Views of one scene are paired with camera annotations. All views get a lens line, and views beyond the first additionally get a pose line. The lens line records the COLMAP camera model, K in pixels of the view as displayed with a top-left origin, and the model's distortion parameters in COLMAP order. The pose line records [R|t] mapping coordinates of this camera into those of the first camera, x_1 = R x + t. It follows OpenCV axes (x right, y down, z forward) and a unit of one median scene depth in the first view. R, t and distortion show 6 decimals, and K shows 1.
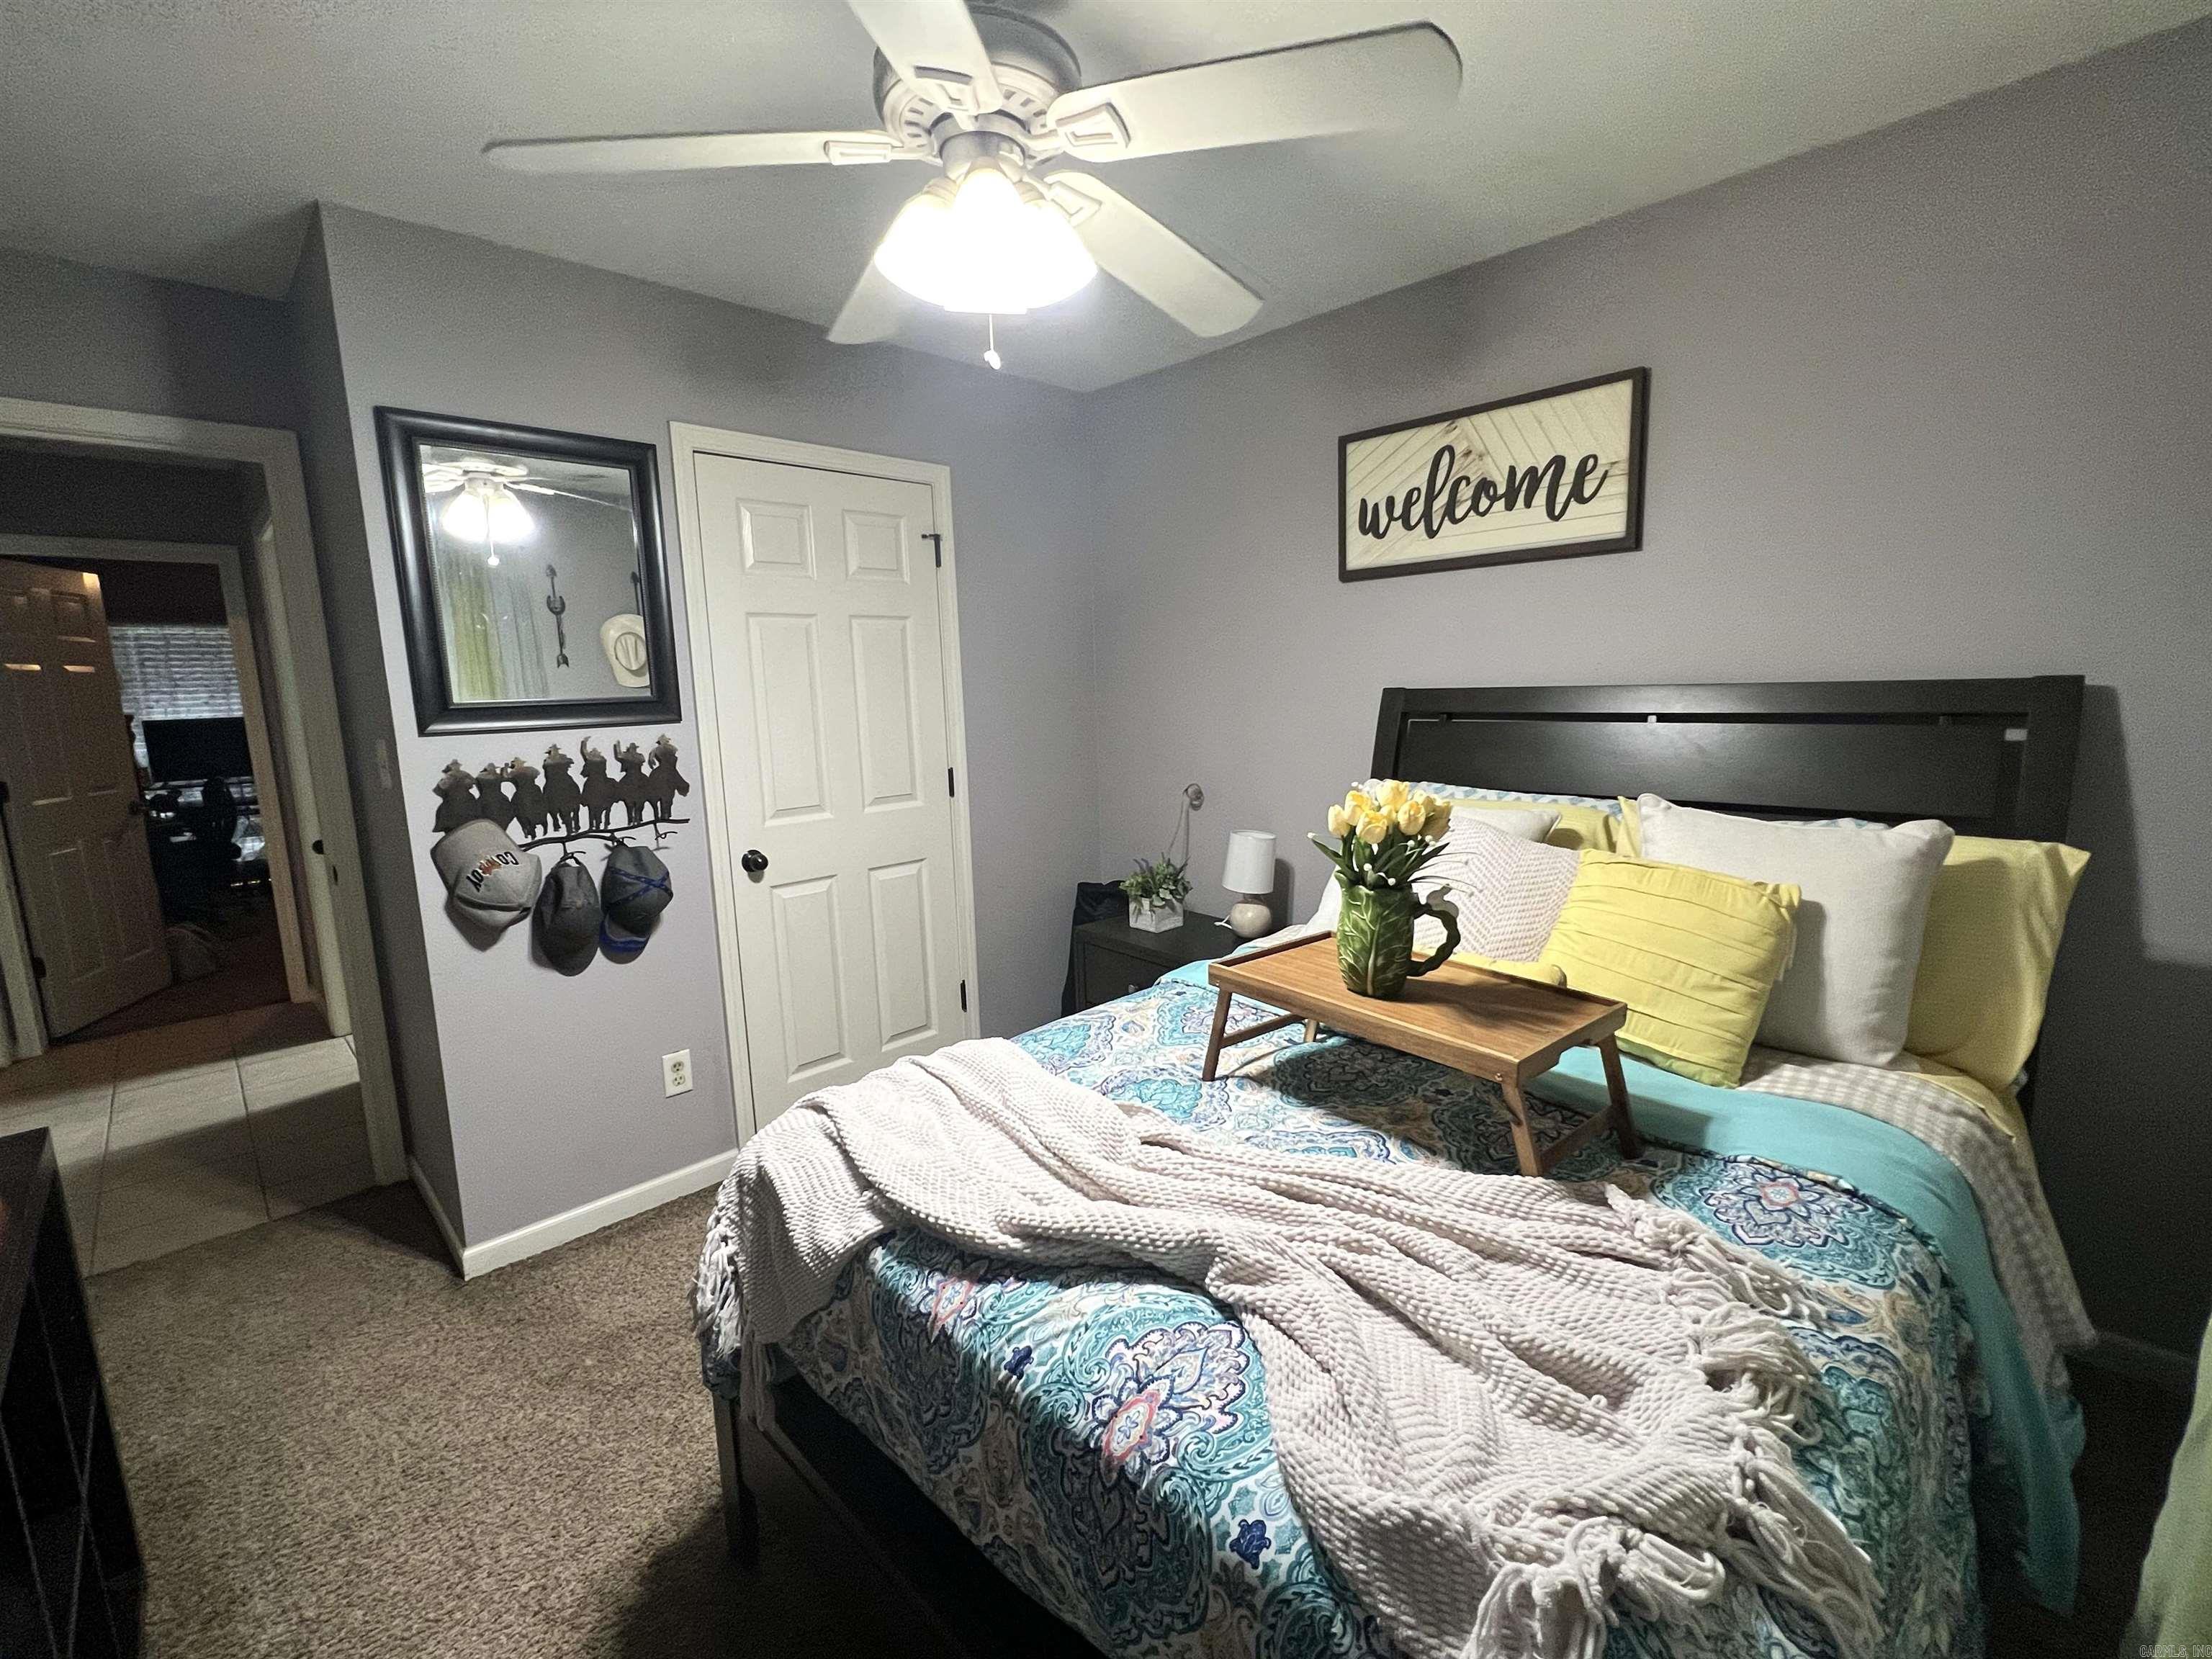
lens RADIAL K [[958.7, 0, 1105.0], [0, 958.7, 821.5], [0, 0, 1]] dist [-0.000367, -0.000061]
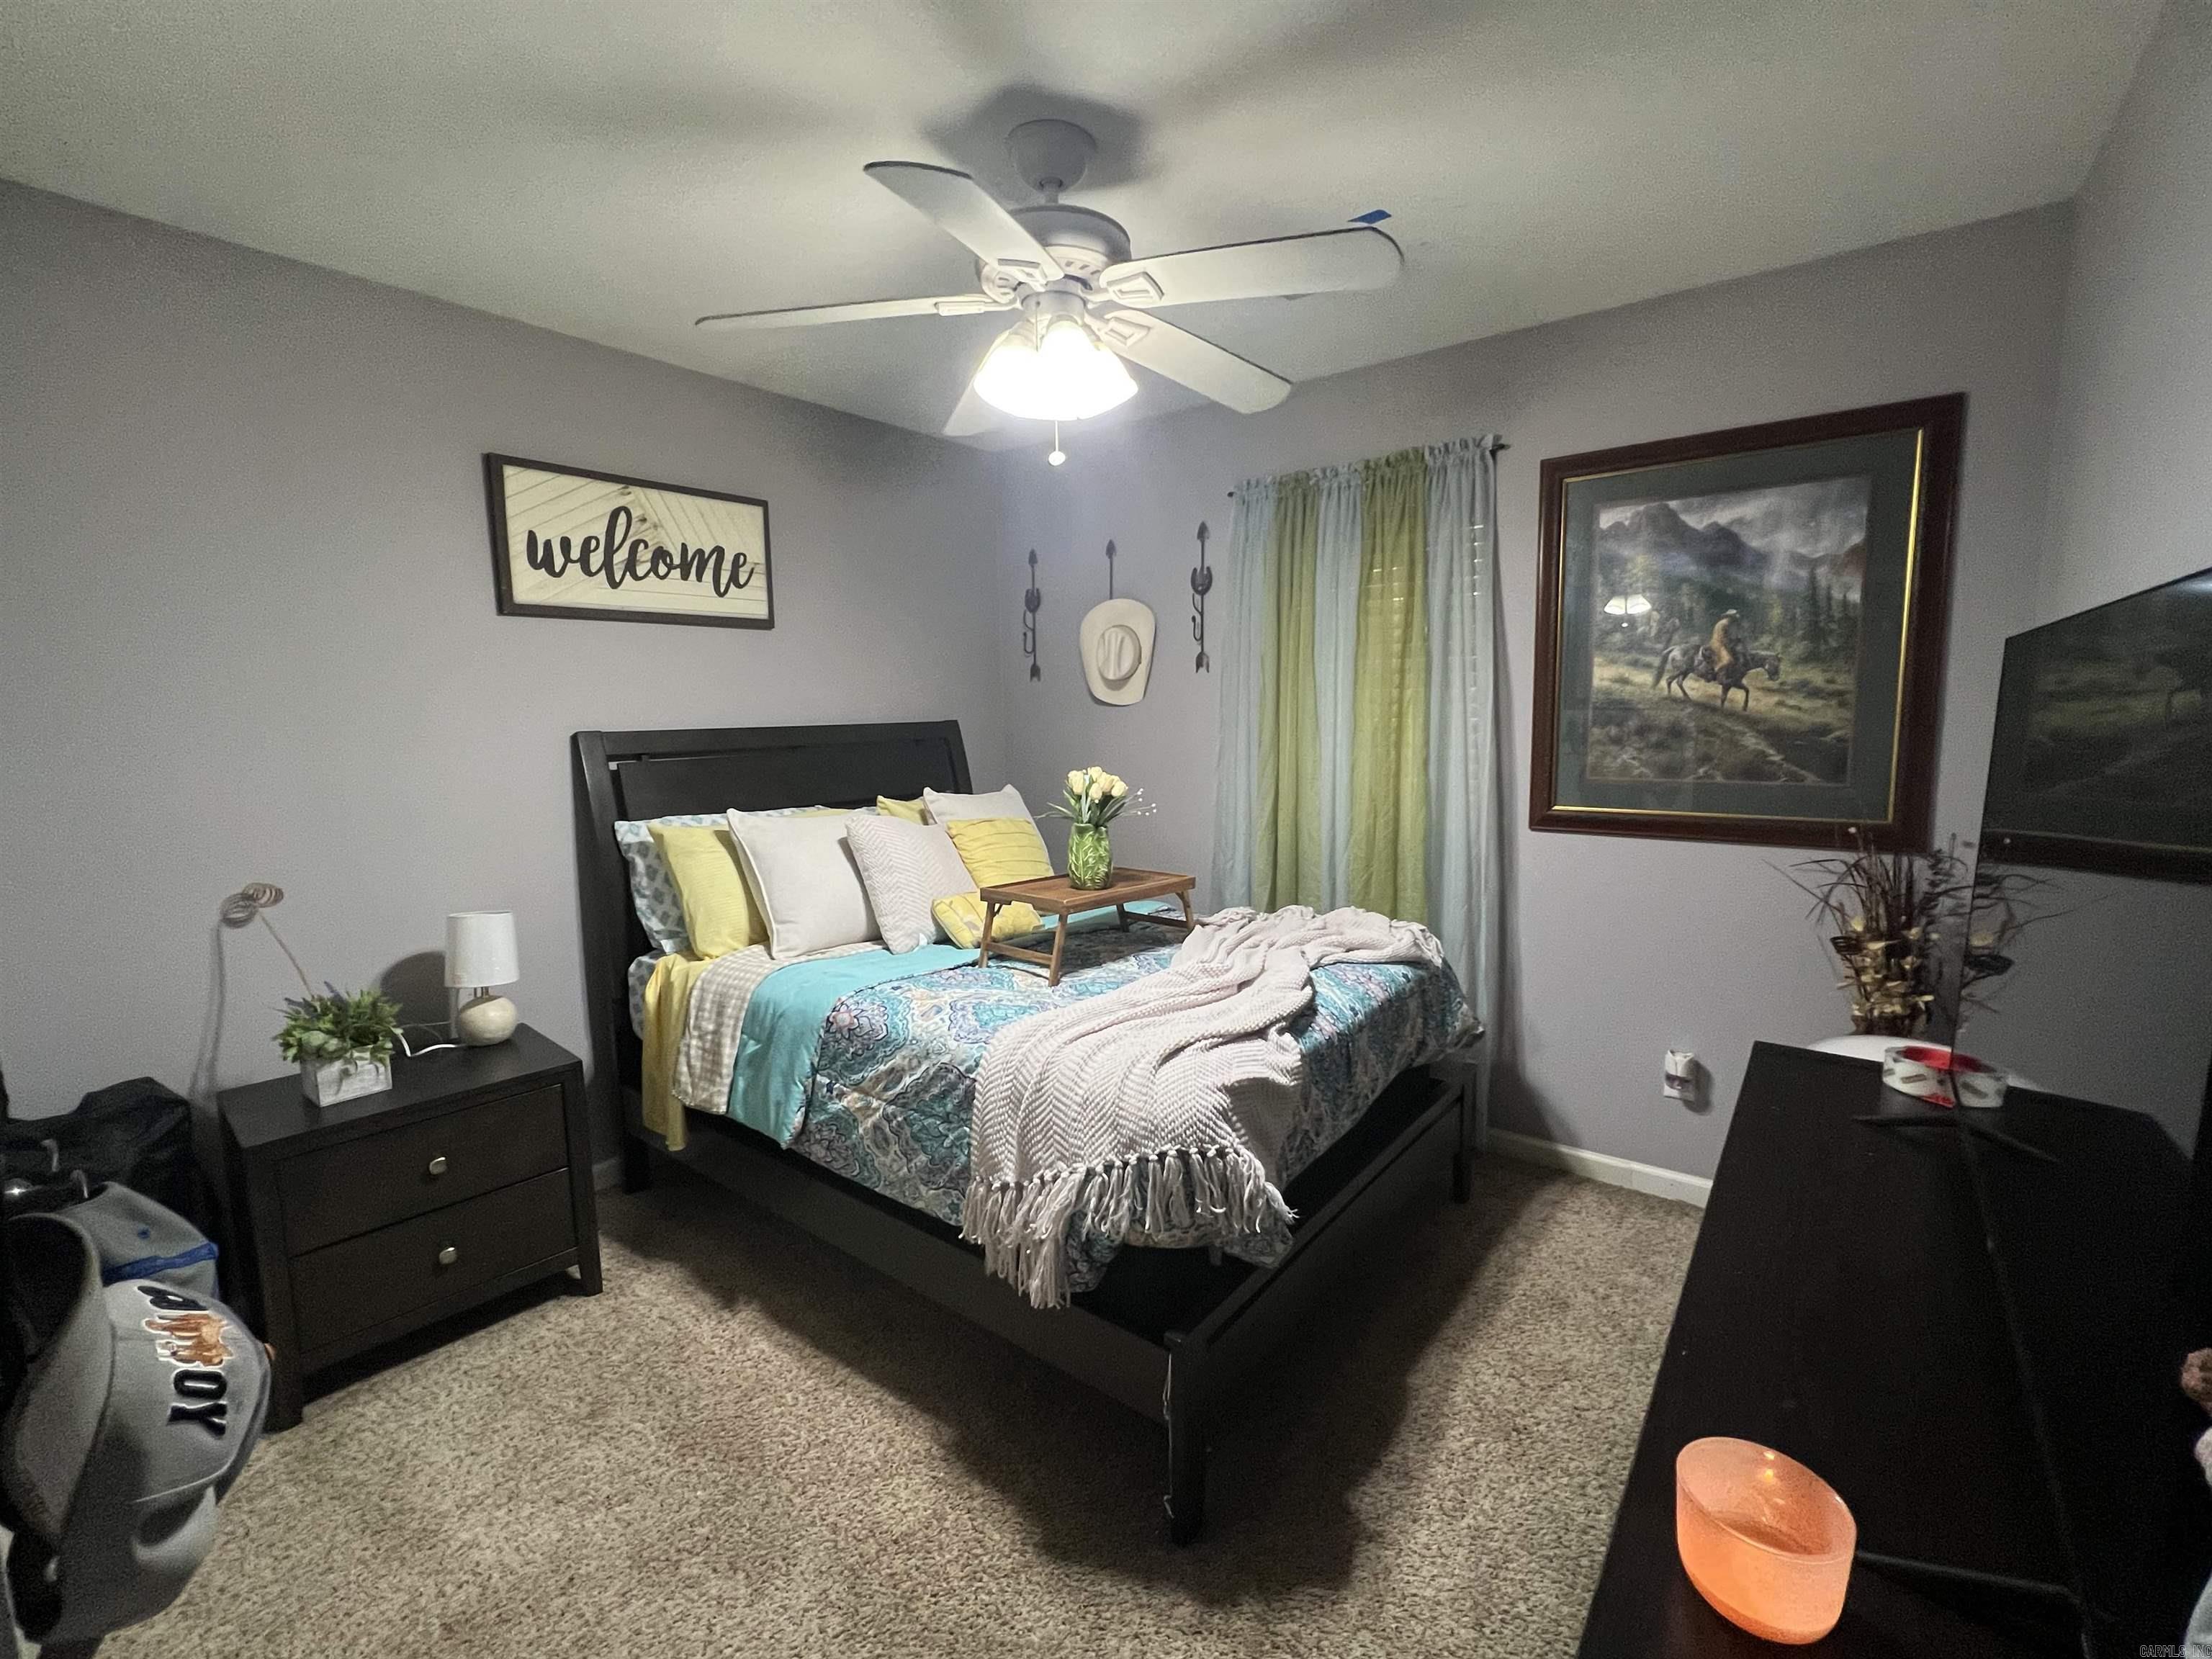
lens RADIAL K [[958.7, 0, 1106.4], [0, 958.7, 828.2], [0, 0, 1]] dist [-0.000367, -0.000061]
pose [[-0.132668, -0.095557, 0.986544, -0.823053], [0.165168, 0.979293, 0.117066, -0.075524], [-0.977302, 0.178476, -0.114138, 0.665988]]
